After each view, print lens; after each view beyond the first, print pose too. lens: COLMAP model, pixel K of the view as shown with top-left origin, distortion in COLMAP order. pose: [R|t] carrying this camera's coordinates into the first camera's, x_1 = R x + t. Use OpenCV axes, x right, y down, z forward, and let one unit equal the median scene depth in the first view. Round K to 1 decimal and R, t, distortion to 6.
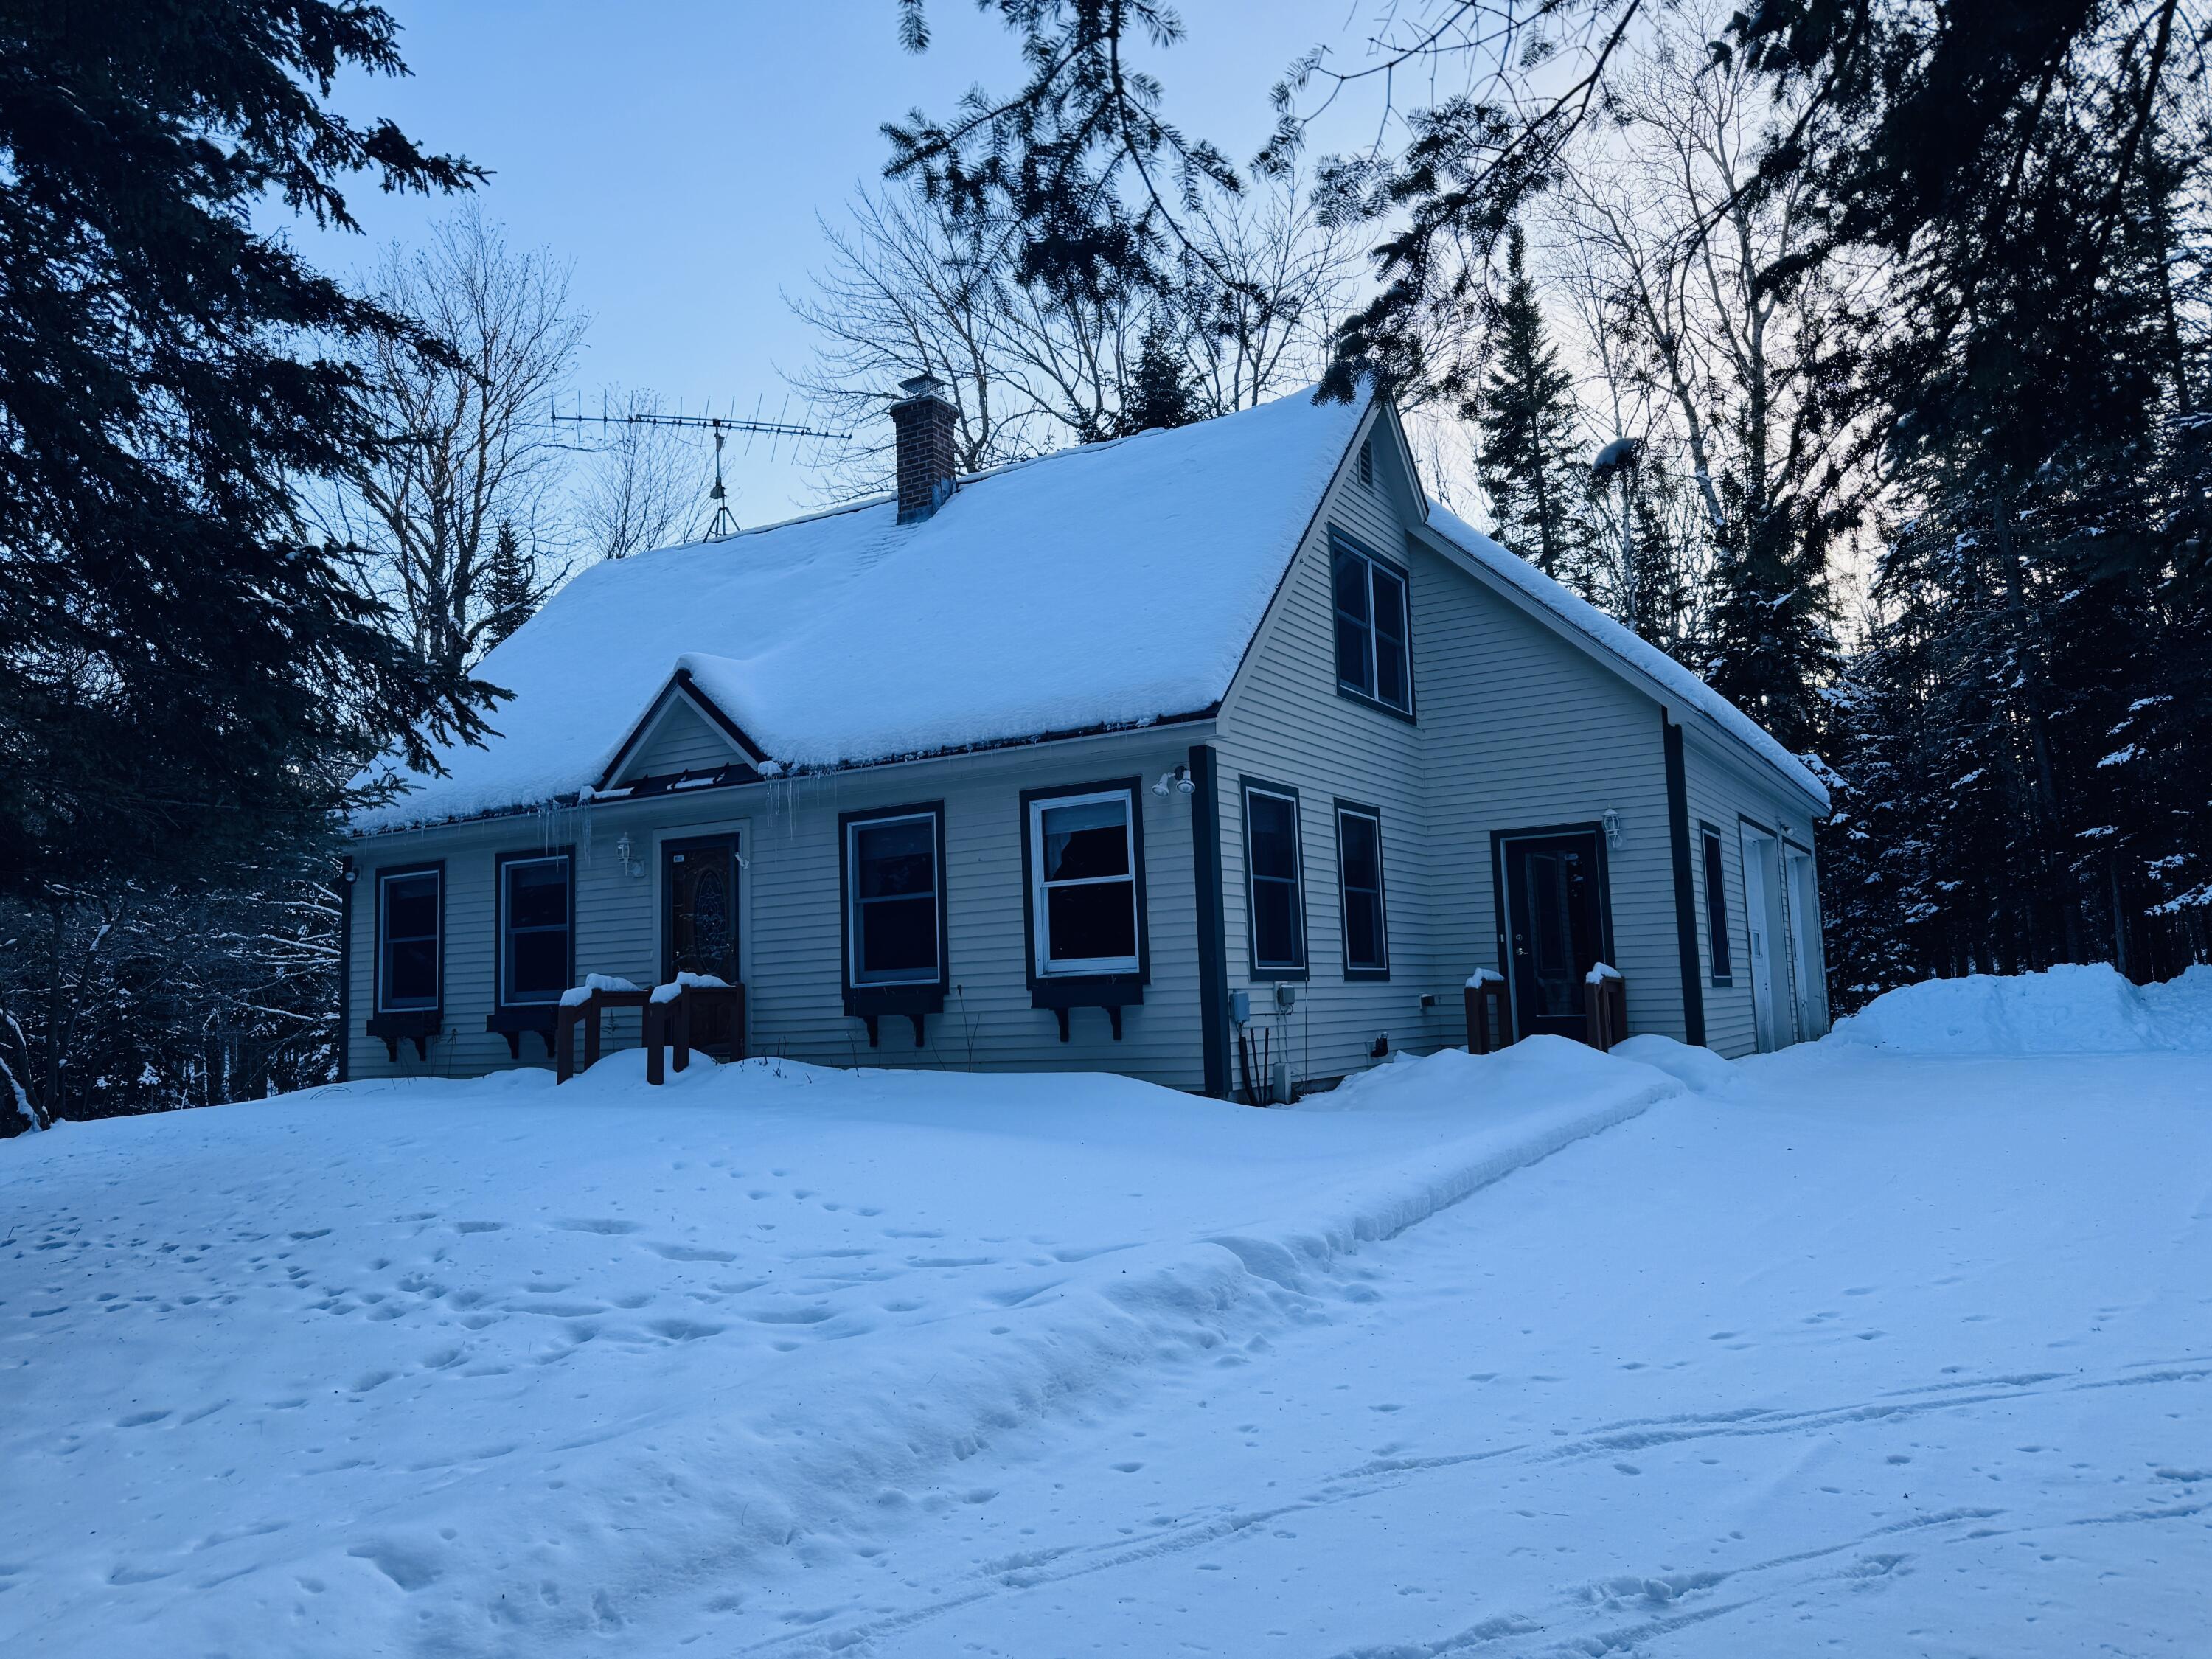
lens RADIAL K [[1516.5, 0, 1106.0], [0, 1516.5, 829.5], [0, 0, 1]] dist [0.072293, 0.000201]
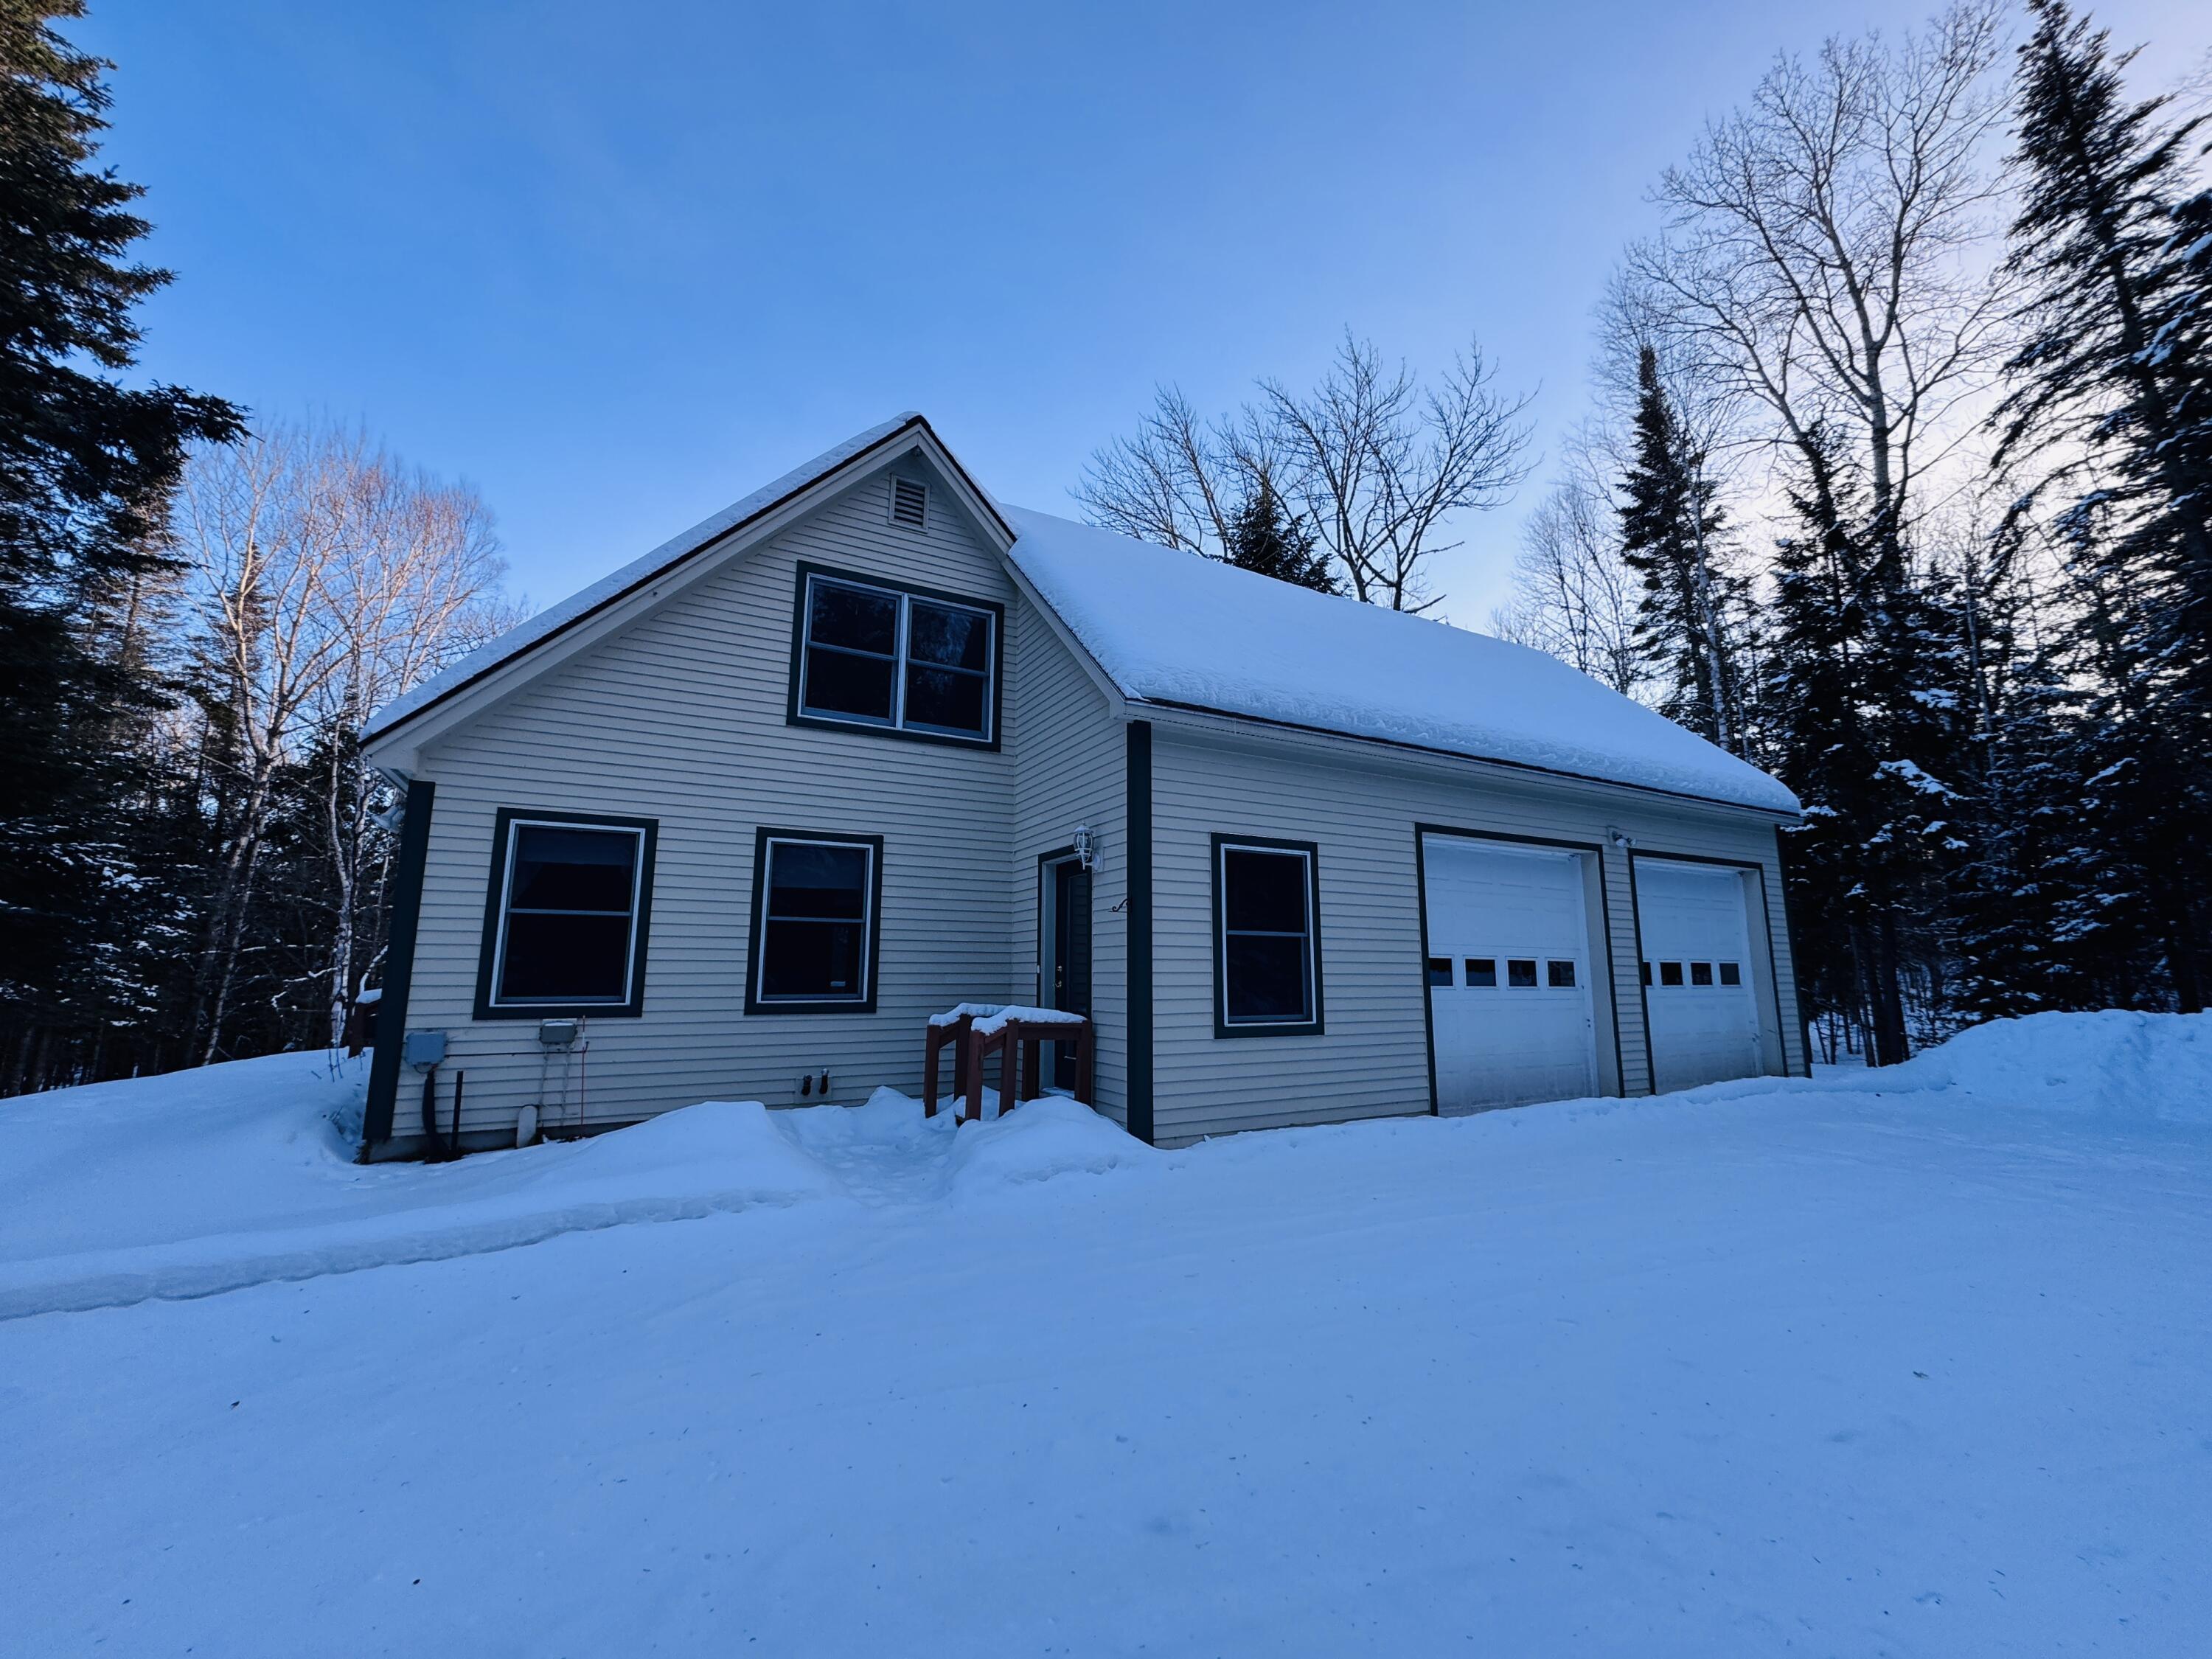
lens RADIAL K [[854.9, 0, 1106.0], [0, 854.9, 829.5], [0, 0, 1]] dist [-0.000581, 0.000006]
pose [[0.861048, -0.048180, -0.506236, 0.591923], [0.026192, 0.998382, -0.050469, 0.013713], [0.507849, 0.030196, 0.860917, 0.596474]]
